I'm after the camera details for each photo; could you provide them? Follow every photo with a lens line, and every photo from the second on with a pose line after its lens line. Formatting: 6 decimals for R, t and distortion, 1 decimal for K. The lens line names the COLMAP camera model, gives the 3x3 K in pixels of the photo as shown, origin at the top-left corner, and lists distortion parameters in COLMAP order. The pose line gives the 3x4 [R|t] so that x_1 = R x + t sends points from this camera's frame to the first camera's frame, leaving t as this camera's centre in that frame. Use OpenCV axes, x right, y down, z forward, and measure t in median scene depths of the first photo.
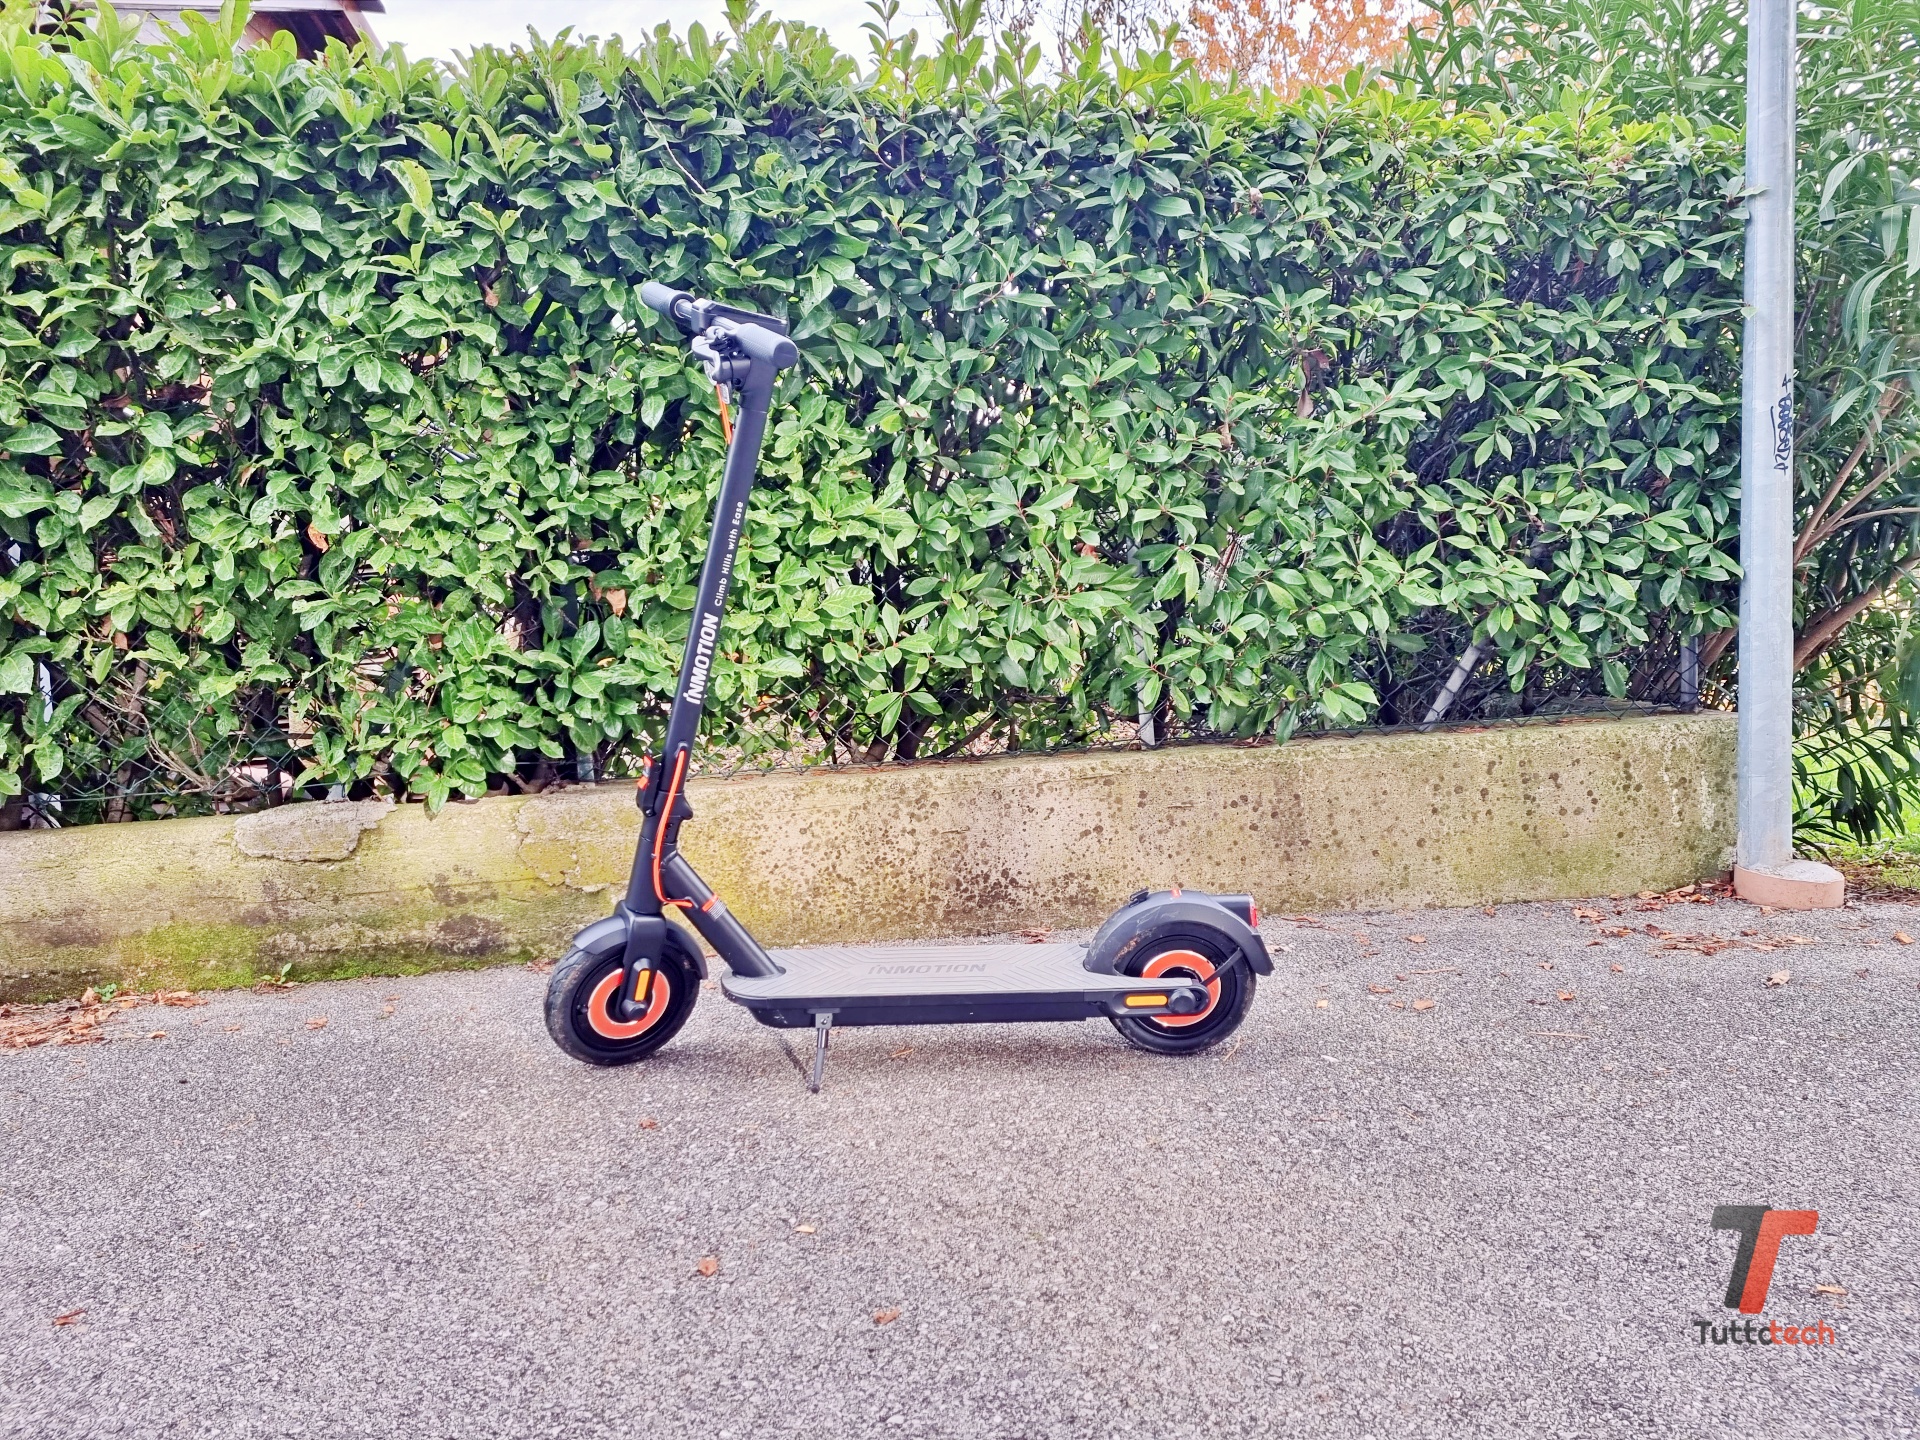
lens RADIAL K [[1467.7, 0, 969.8], [0, 1467.7, 722.5], [0, 0, 1]] dist [0.059025, -0.002759]
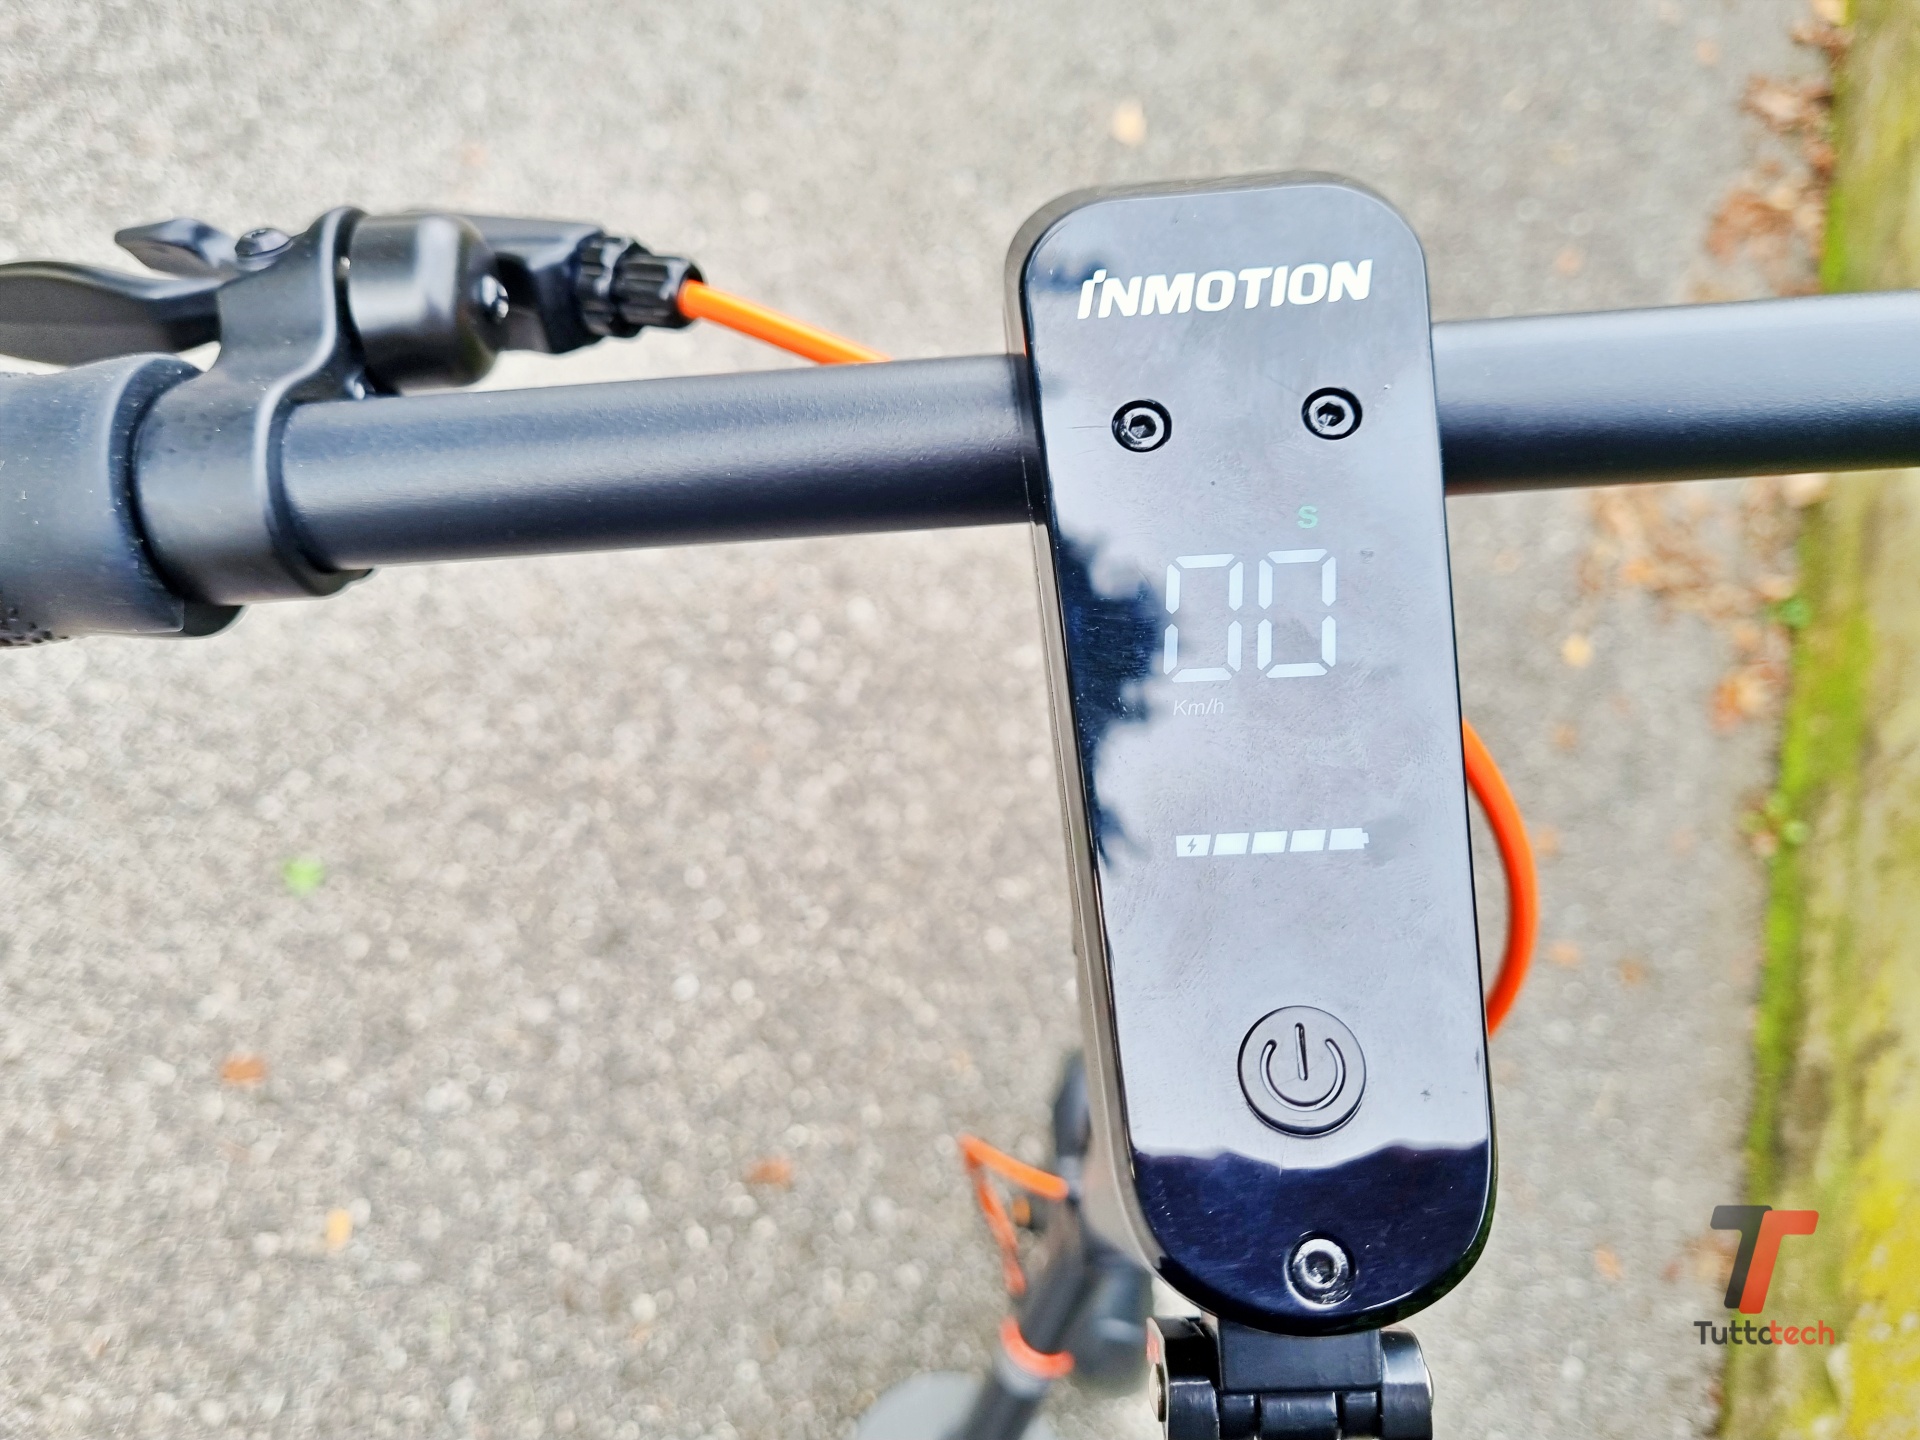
lens RADIAL K [[1491.9, 0, 969.5], [0, 1491.9, 713.3], [0, 0, 1]] dist [0.013821, -0.007528]
pose [[-0.481397, 0.734322, -0.478568, -0.077722], [-0.294579, 0.378692, 0.877392, -0.242490], [0.825518, 0.563350, 0.034015, 0.688294]]
